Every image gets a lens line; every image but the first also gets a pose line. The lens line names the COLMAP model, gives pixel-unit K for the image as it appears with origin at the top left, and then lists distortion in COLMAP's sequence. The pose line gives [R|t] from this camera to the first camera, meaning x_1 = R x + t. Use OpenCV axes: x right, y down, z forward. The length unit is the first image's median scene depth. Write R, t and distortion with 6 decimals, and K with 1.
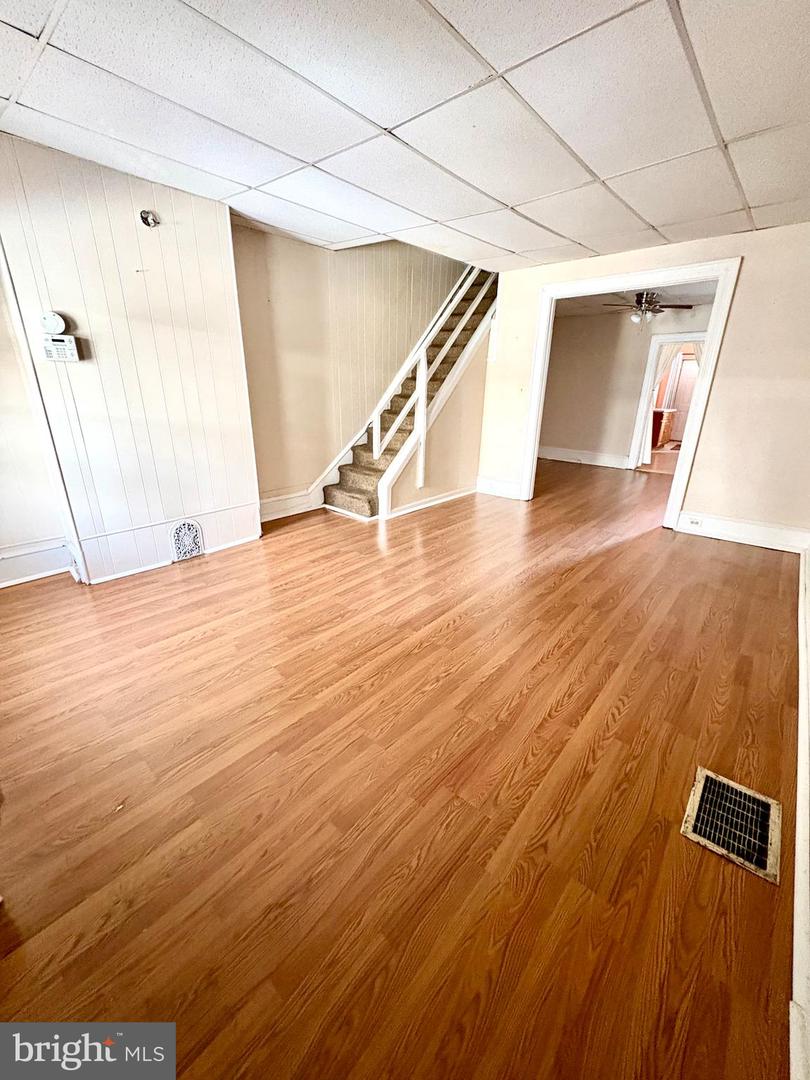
lens RADIAL K [[427.4, 0, 403.0], [0, 427.4, 539.1], [0, 0, 1]] dist [-0.001732, 0.000110]
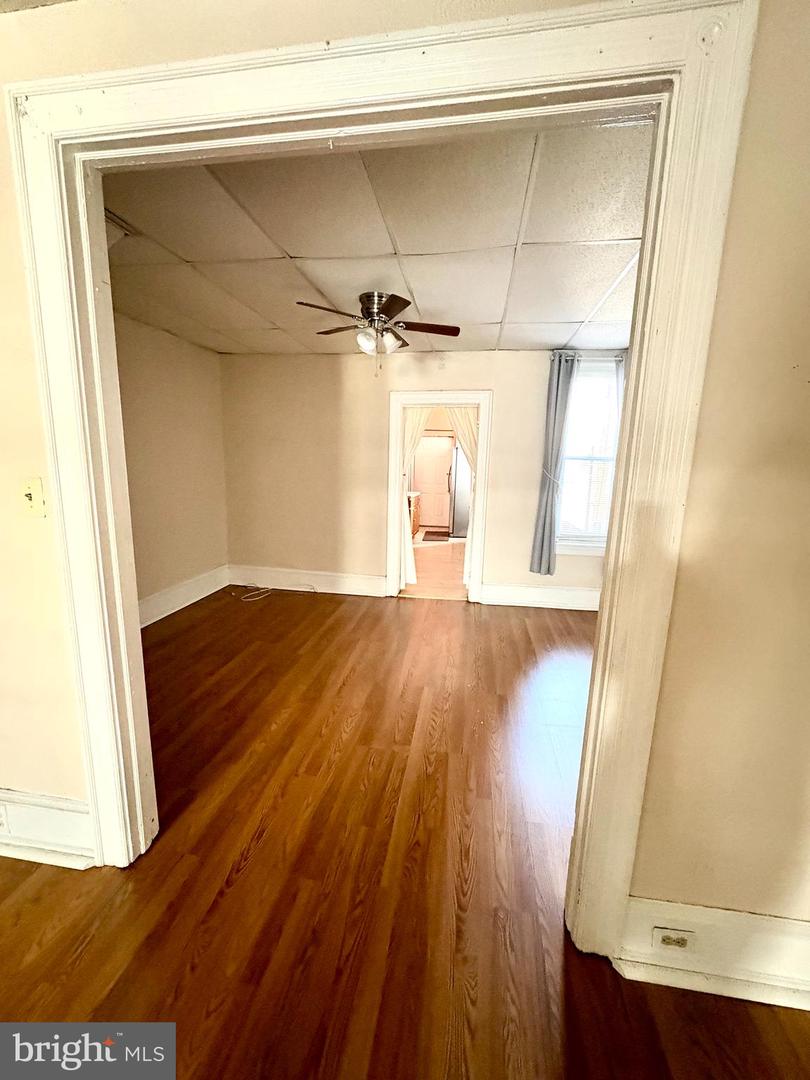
lens RADIAL K [[427.4, 0, 405.0], [0, 427.4, 539.4], [0, 0, 1]] dist [-0.001732, 0.000110]
pose [[0.842192, -0.089453, 0.531705, 0.248966], [0.172035, 0.979179, -0.107759, -0.193935], [-0.510995, 0.182226, 0.840046, 0.501802]]
